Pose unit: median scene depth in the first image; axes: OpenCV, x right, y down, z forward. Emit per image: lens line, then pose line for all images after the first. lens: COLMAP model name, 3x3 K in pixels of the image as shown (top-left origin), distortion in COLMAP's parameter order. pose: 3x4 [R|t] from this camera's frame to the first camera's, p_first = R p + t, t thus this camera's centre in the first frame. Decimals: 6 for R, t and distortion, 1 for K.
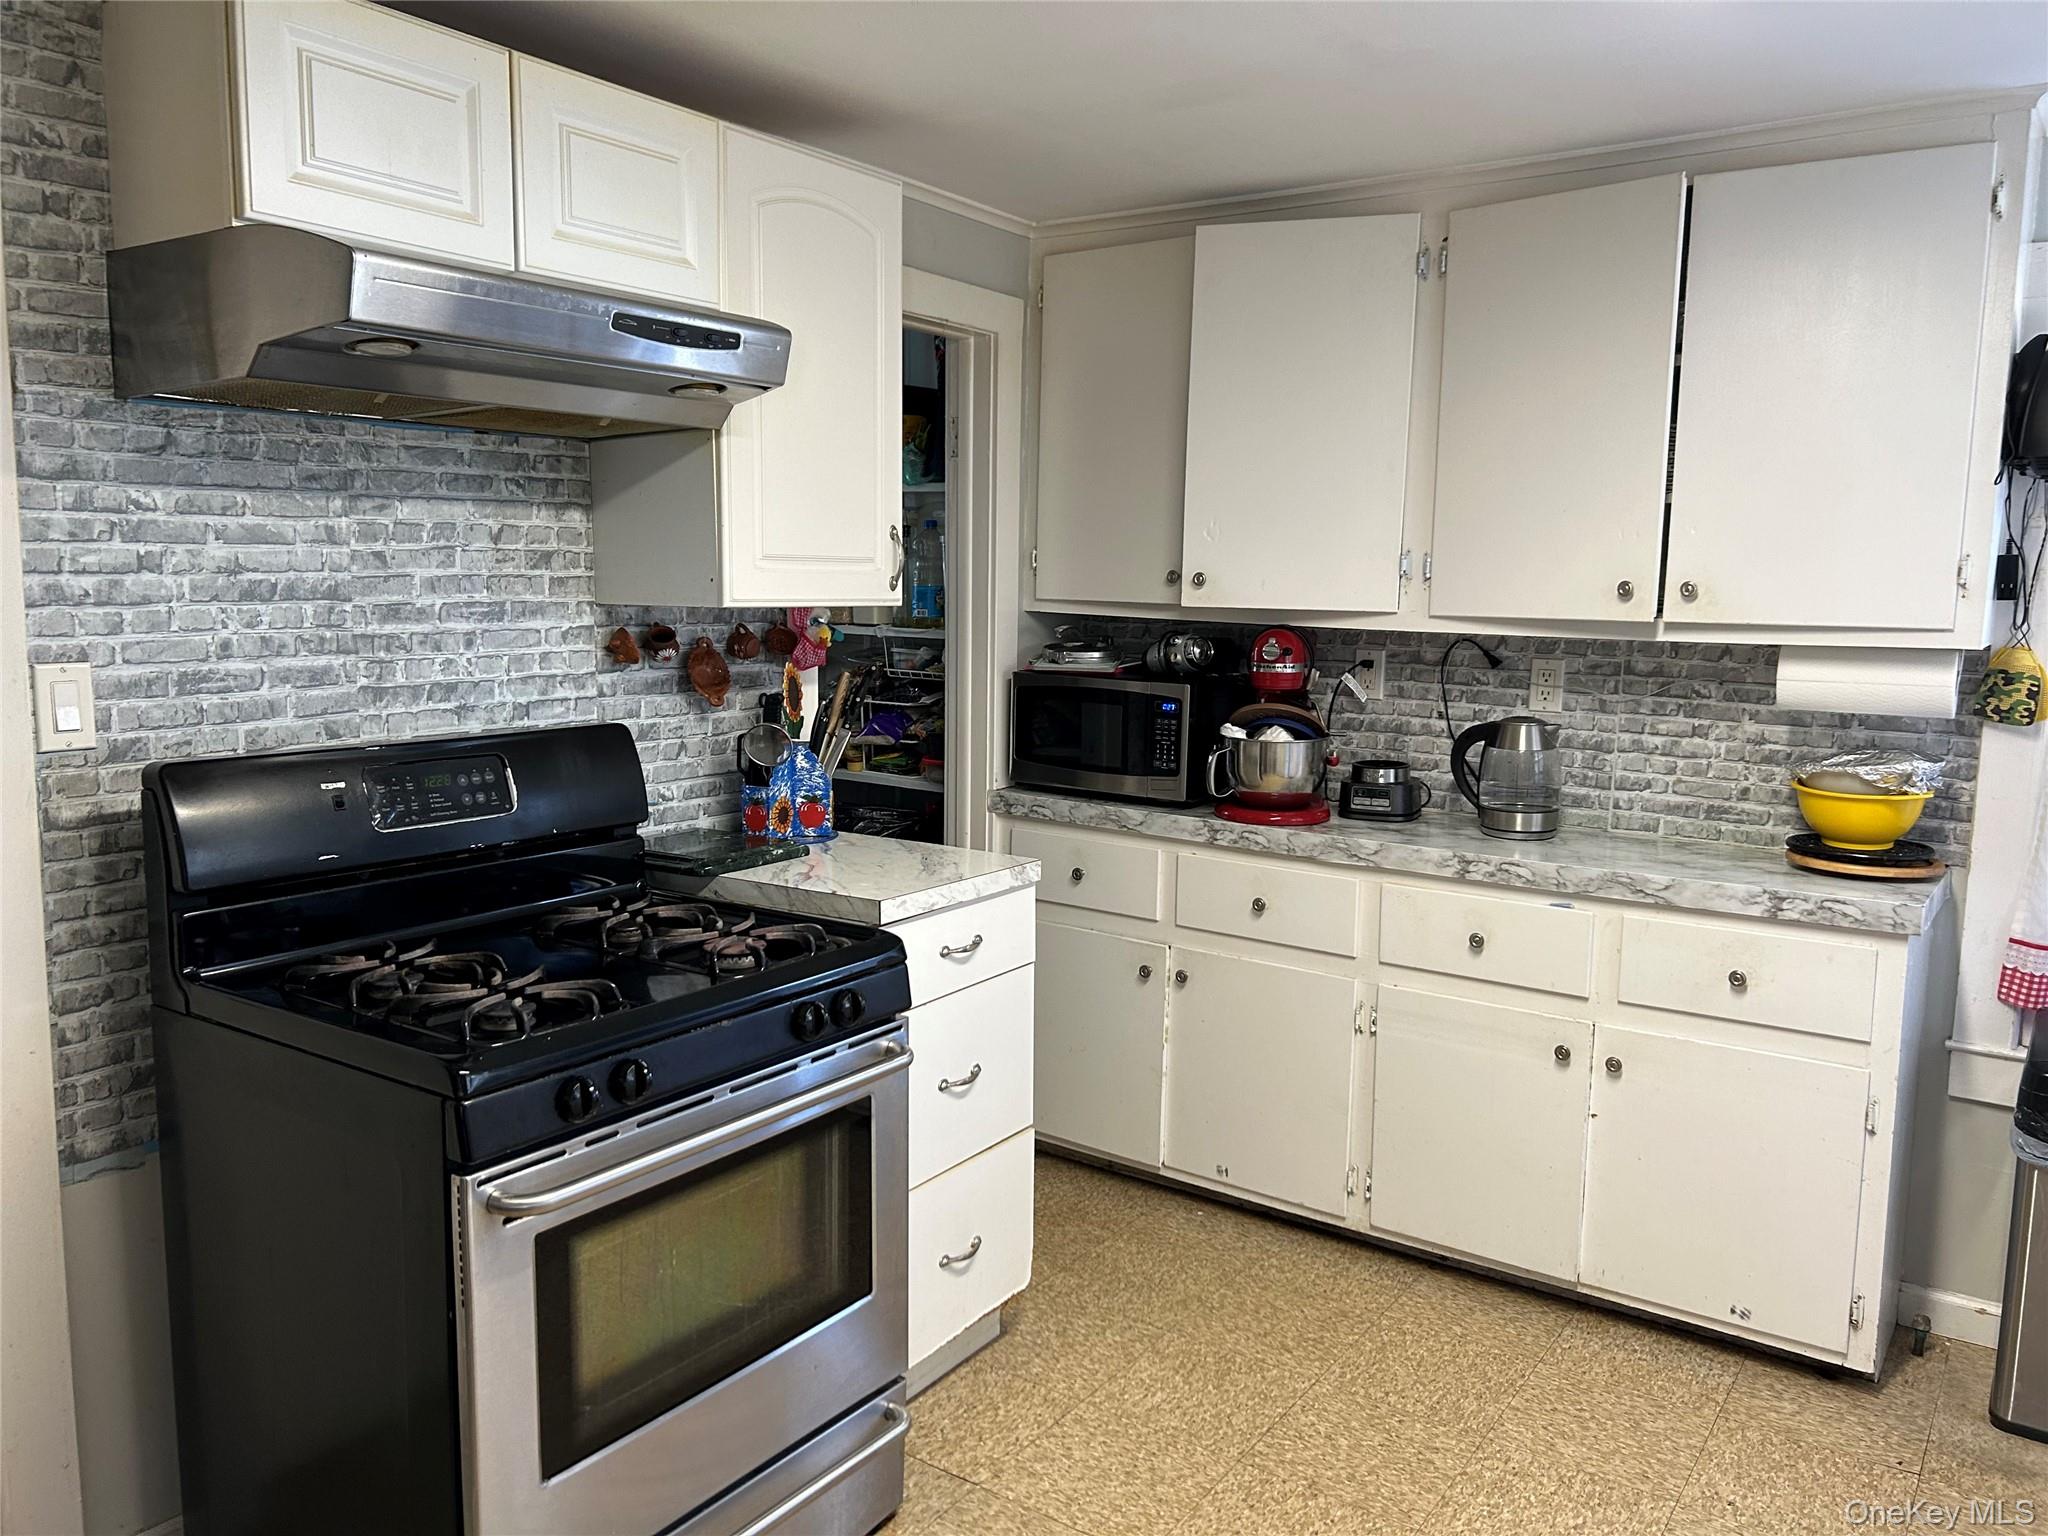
lens RADIAL K [[1541.1, 0, 1029.4], [0, 1541.1, 770.6], [0, 0, 1]] dist [0.037189, -0.040772]
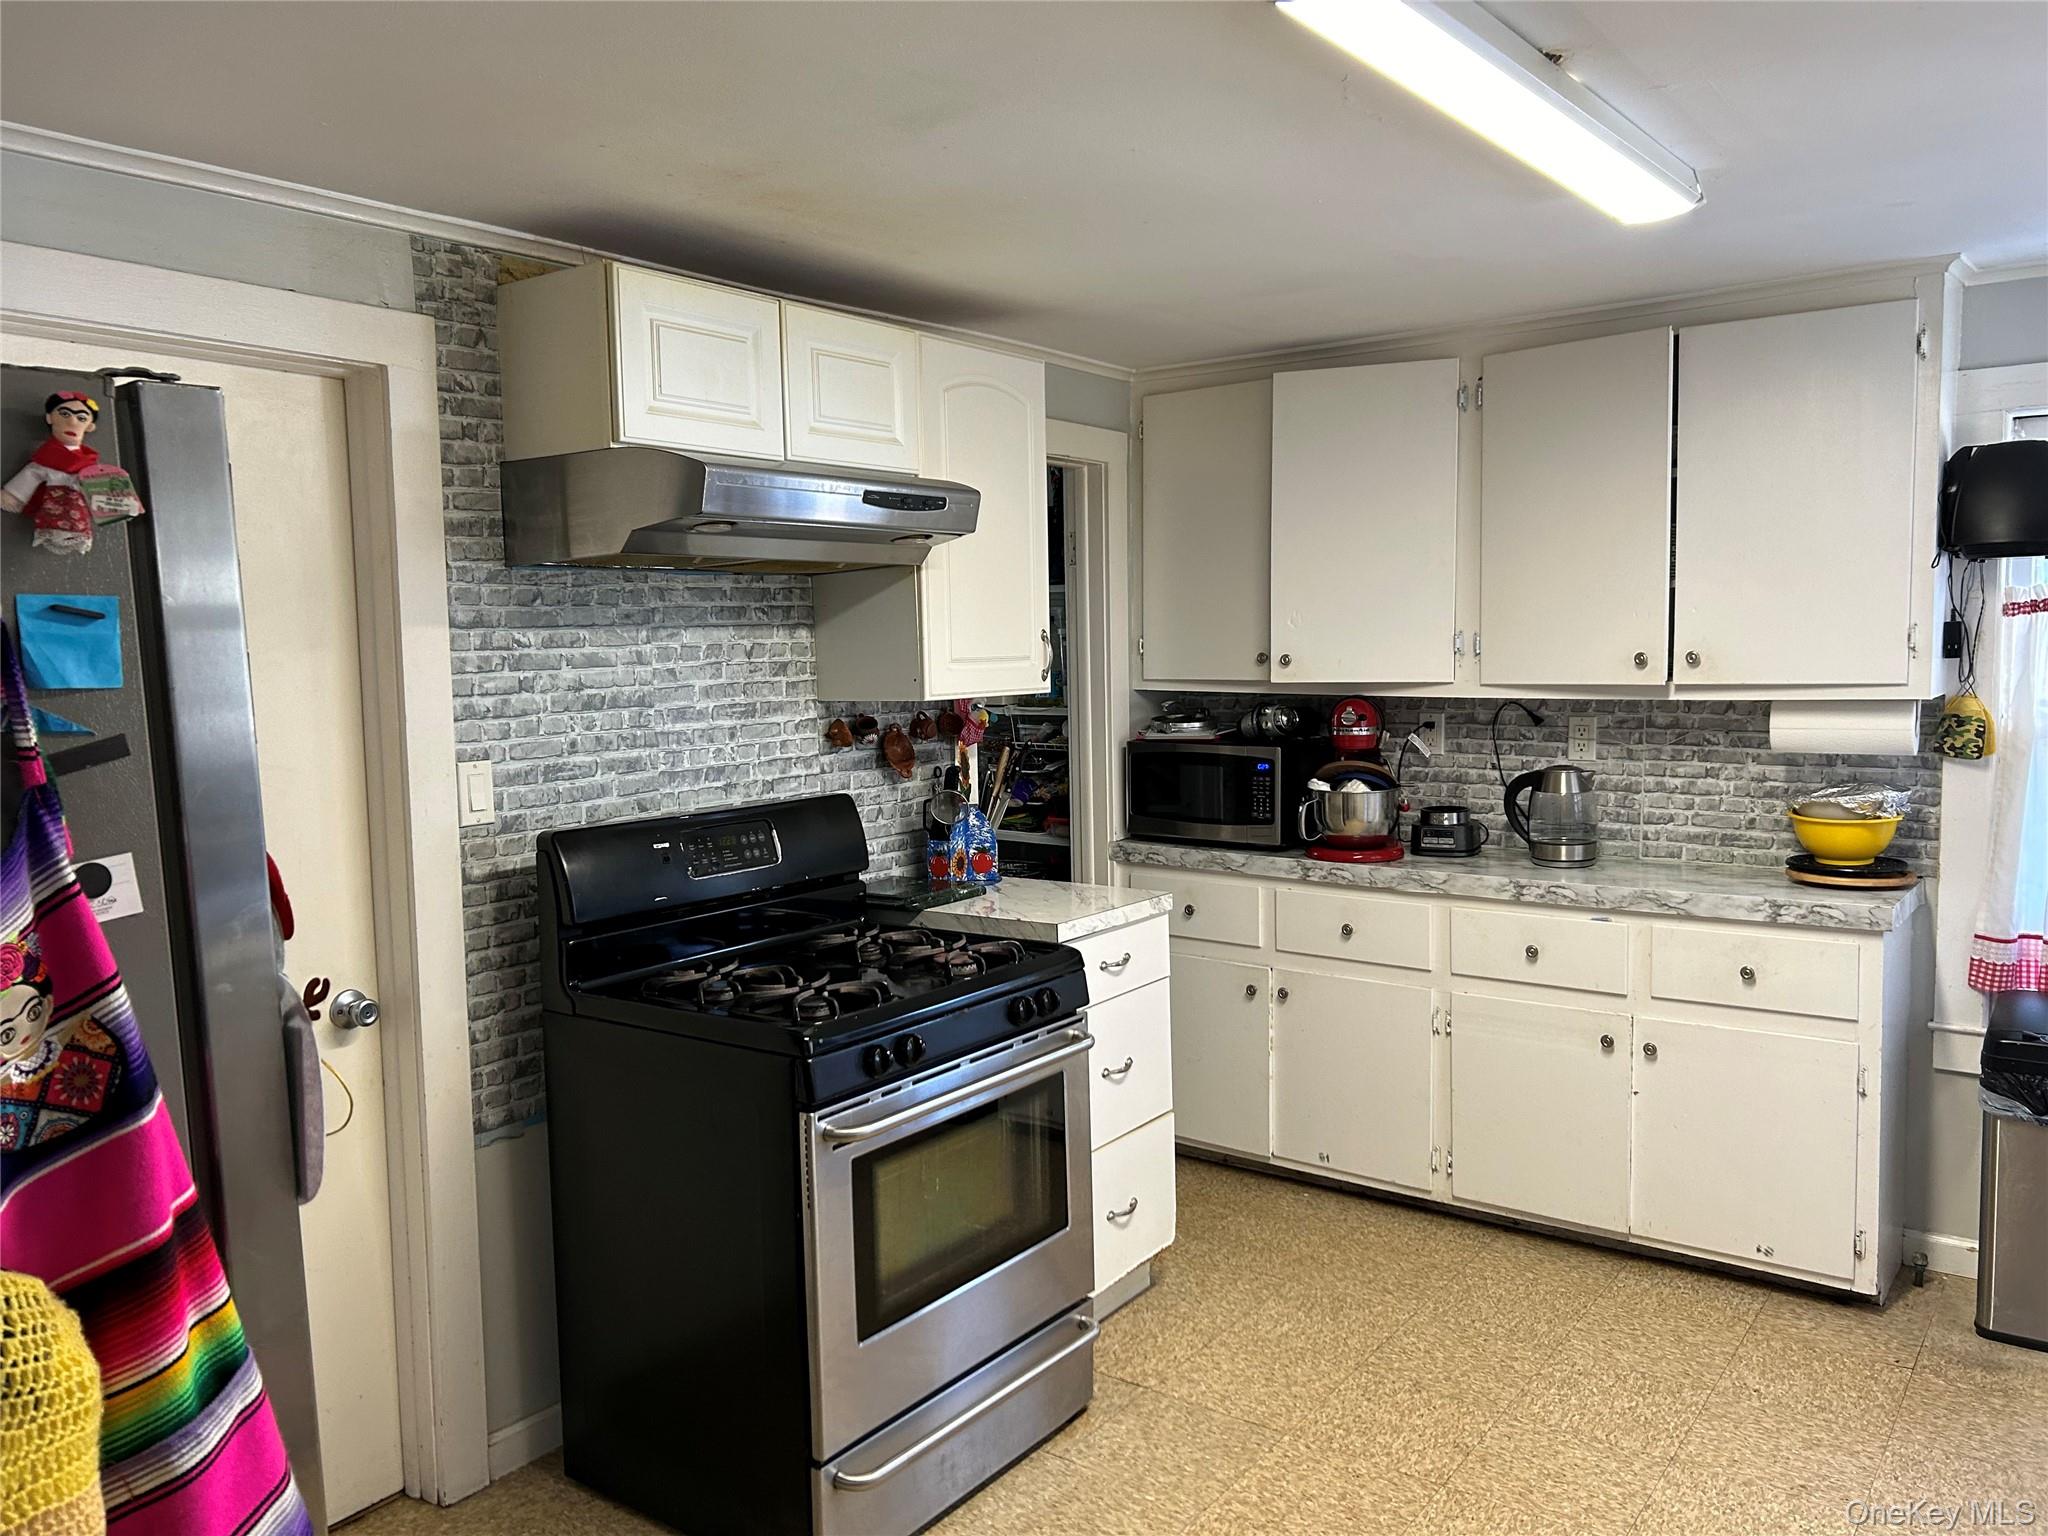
lens RADIAL K [[1541.1, 0, 1027.1], [0, 1541.1, 773.5], [0, 0, 1]] dist [0.037189, -0.040772]
pose [[0.998869, -0.032665, -0.034545, -0.065192], [0.031220, 0.998648, -0.041556, 0.009970], [0.035856, 0.040430, 0.998539, -0.253563]]
